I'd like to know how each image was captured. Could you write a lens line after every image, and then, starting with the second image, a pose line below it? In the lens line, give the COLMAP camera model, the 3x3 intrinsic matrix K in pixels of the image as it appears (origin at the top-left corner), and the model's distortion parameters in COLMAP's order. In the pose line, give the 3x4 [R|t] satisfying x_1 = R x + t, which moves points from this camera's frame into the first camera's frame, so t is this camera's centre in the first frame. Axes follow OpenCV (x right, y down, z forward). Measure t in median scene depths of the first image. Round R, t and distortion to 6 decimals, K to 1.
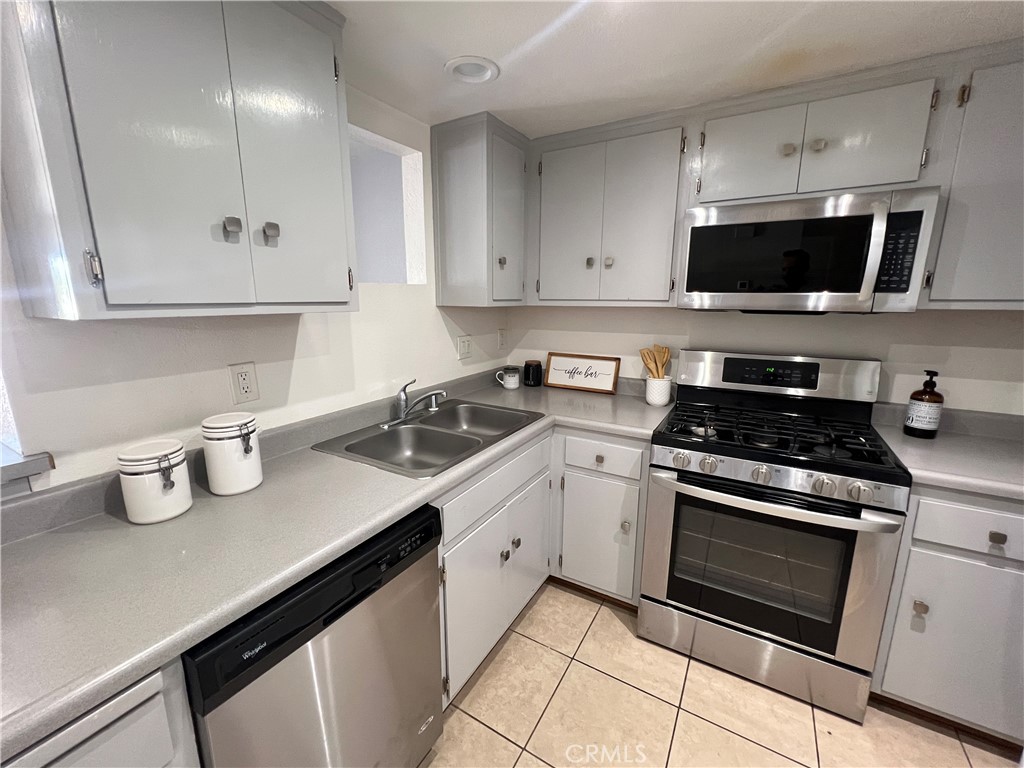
lens RADIAL K [[419.1, 0, 508.3], [0, 419.1, 382.6], [0, 0, 1]] dist [-0.002549, -0.000321]
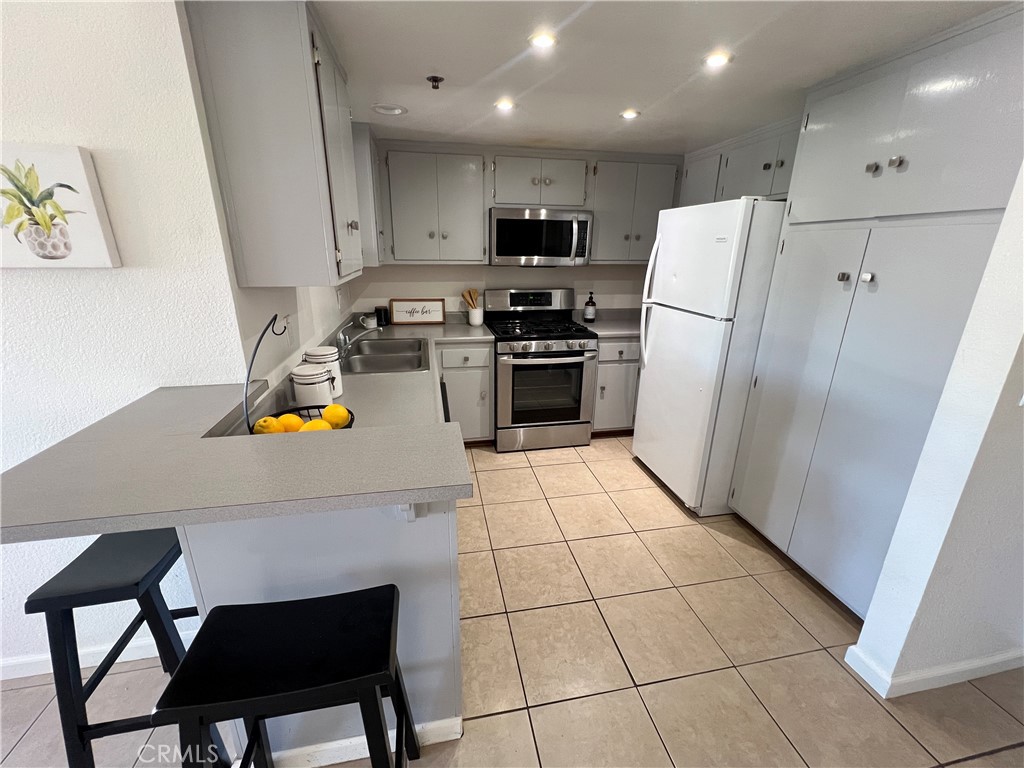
lens RADIAL K [[419.1, 0, 508.3], [0, 419.1, 382.6], [0, 0, 1]] dist [-0.002549, -0.000321]
pose [[0.744844, -0.198896, 0.636904, -0.834468], [0.122702, 0.979090, 0.162258, 0.028389], [-0.655859, -0.042707, 0.753675, -0.418191]]
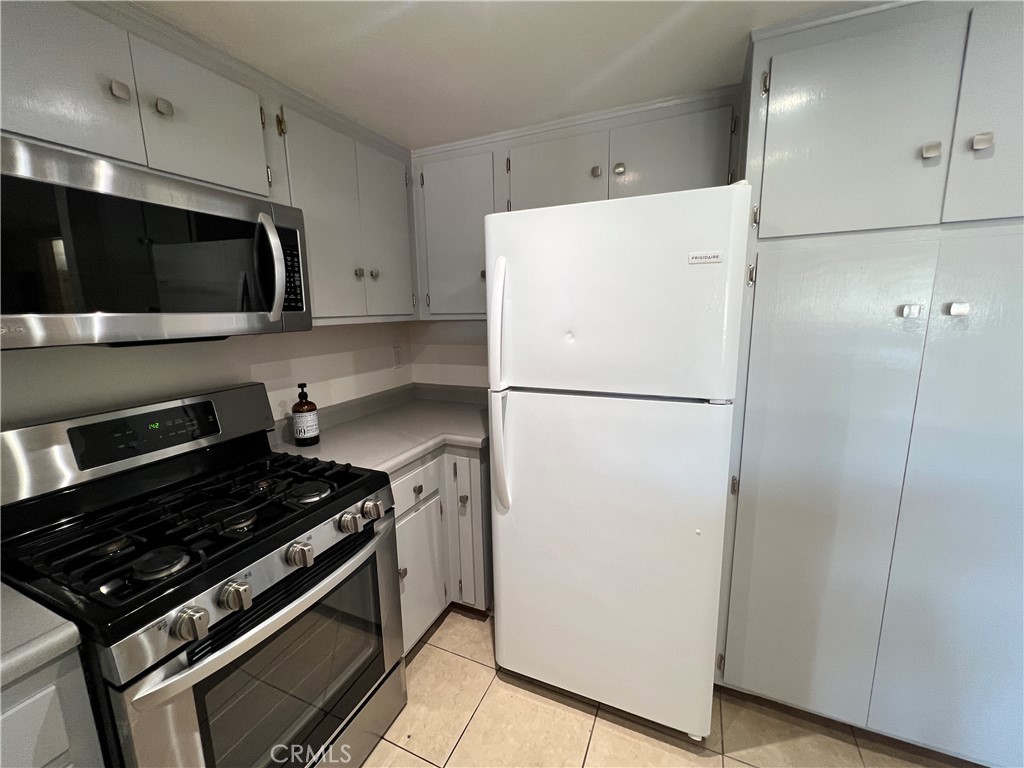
lens RADIAL K [[419.1, 0, 508.3], [0, 419.1, 382.6], [0, 0, 1]] dist [-0.002549, -0.000321]
pose [[-0.118924, -0.169130, 0.978393, -0.101602], [0.215779, 0.957433, 0.191734, -0.120125], [-0.969173, 0.233918, -0.077367, 0.560137]]
